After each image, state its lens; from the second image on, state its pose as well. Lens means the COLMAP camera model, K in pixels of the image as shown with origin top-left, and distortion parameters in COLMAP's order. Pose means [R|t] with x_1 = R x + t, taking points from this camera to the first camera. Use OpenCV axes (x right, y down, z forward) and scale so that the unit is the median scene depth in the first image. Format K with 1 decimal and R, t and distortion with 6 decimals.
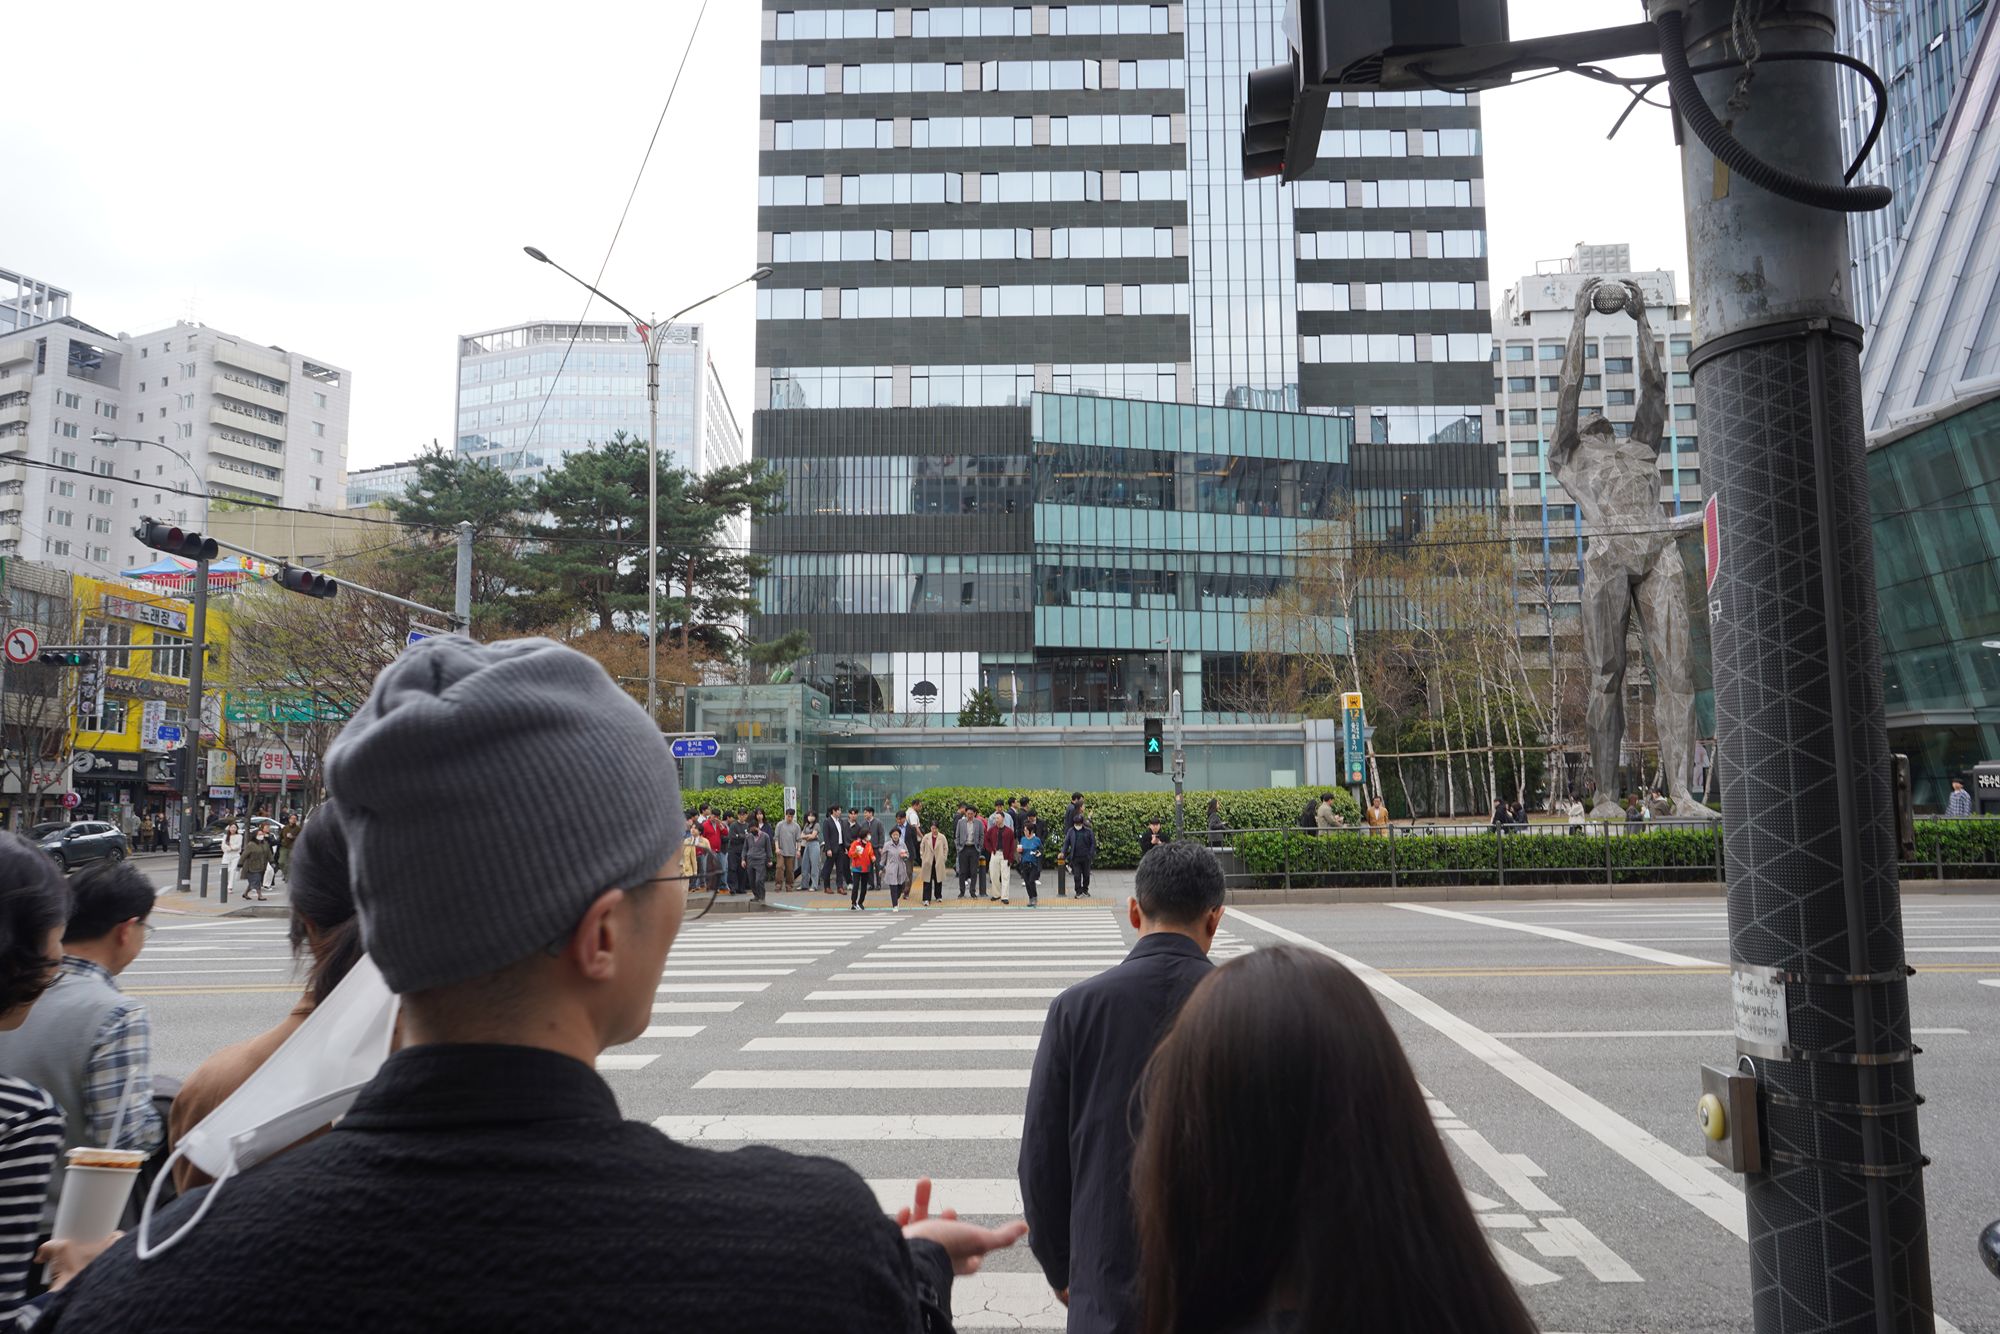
lens RADIAL K [[1382.4, 0, 1000.0], [0, 1382.4, 667.0], [0, 0, 1]] dist [-0.003304, -0.002977]
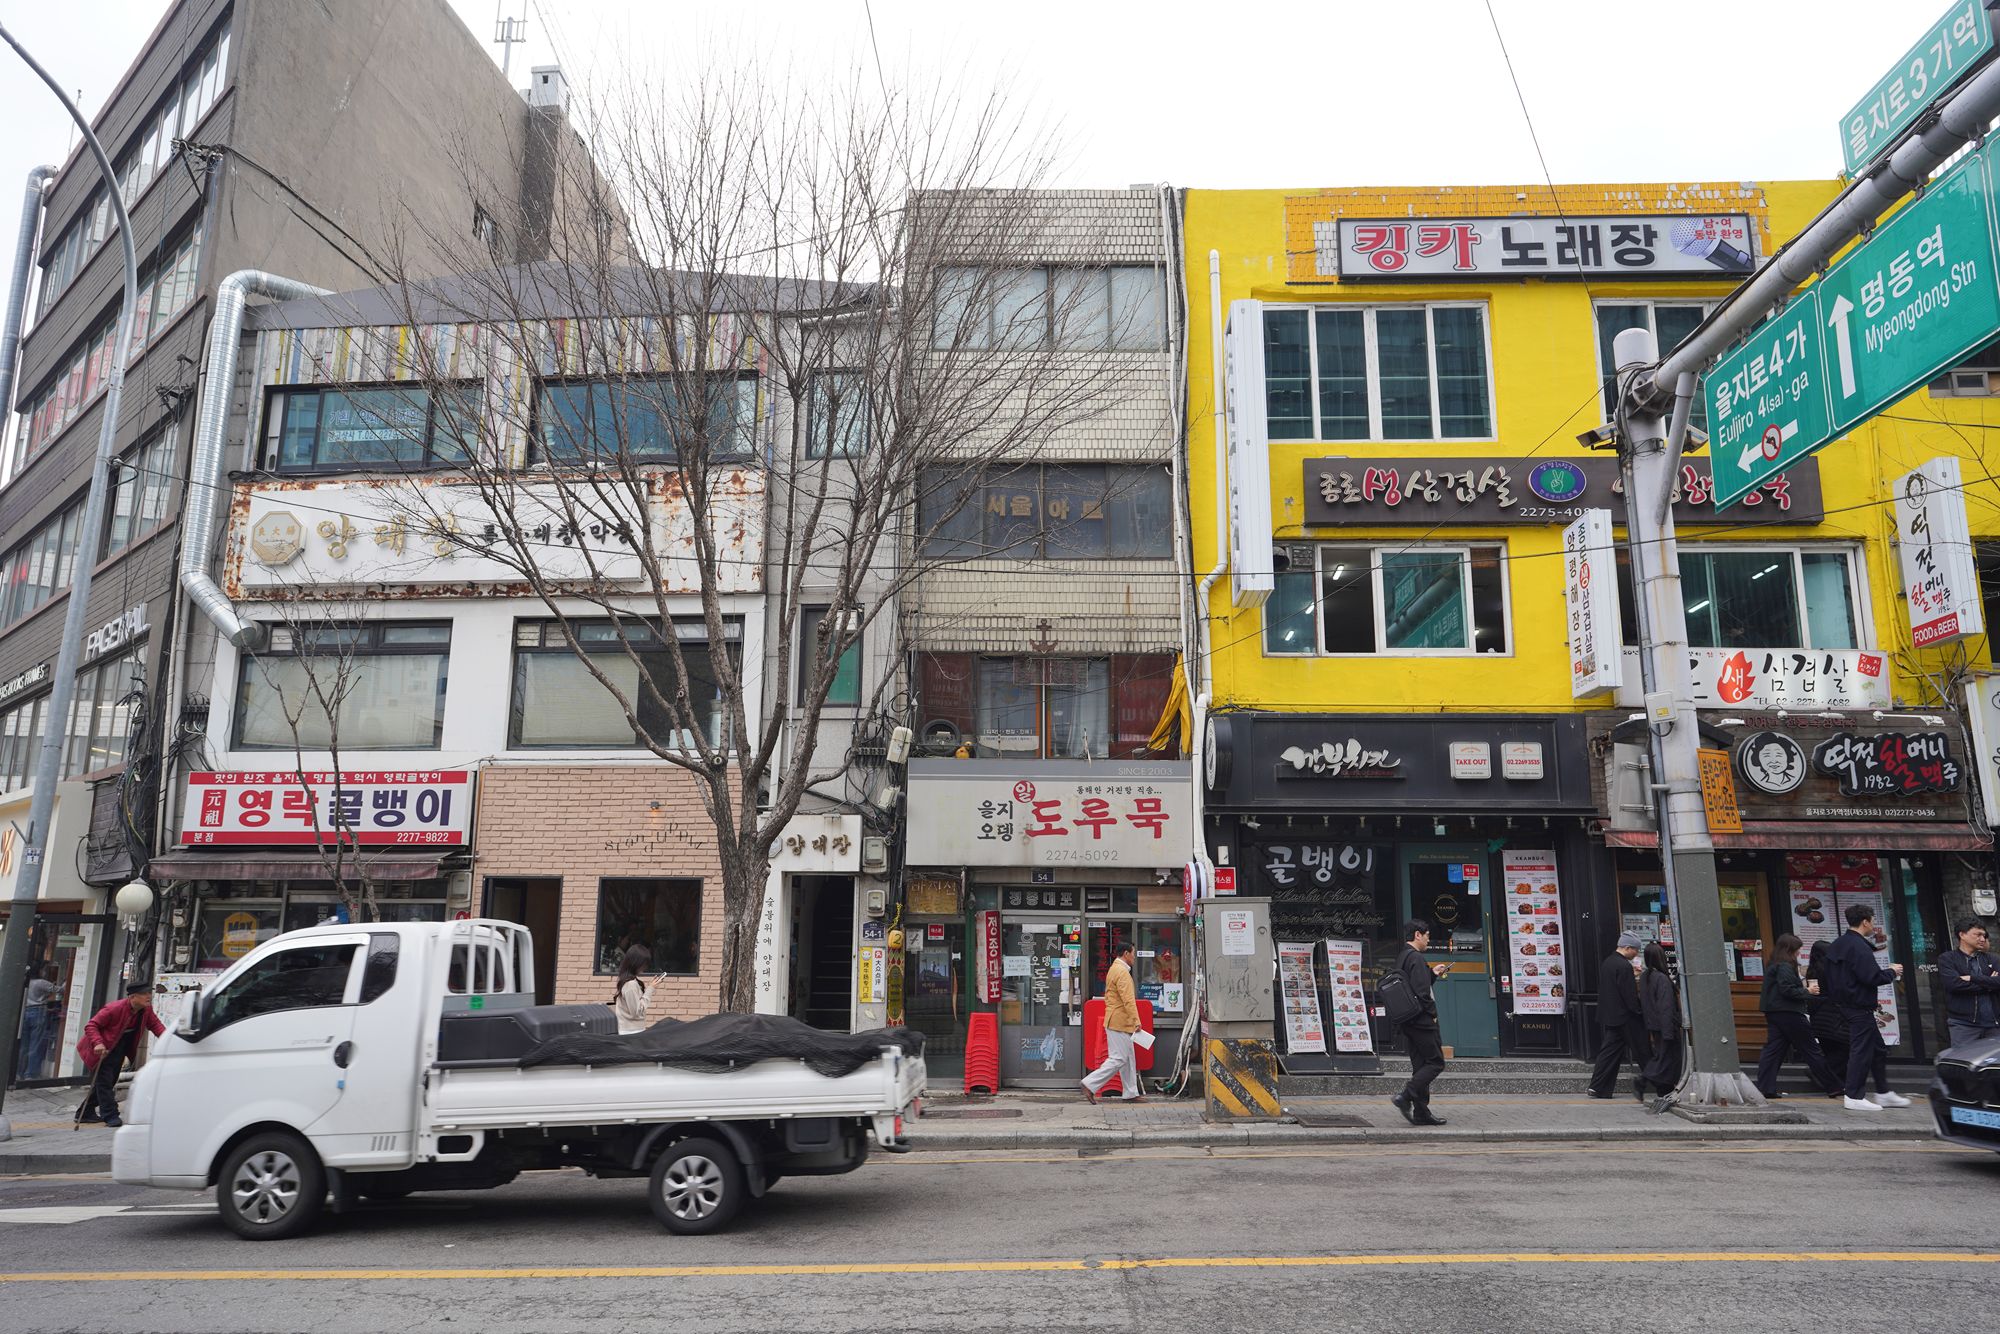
lens RADIAL K [[1382.4, 0, 1000.0], [0, 1382.4, 667.0], [0, 0, 1]] dist [-0.003304, -0.002977]
pose [[-0.010146, -0.197896, -0.980170, -0.355495], [0.094860, 0.975610, -0.197957, 0.097454], [0.995439, -0.094987, 0.008874, 0.894173]]
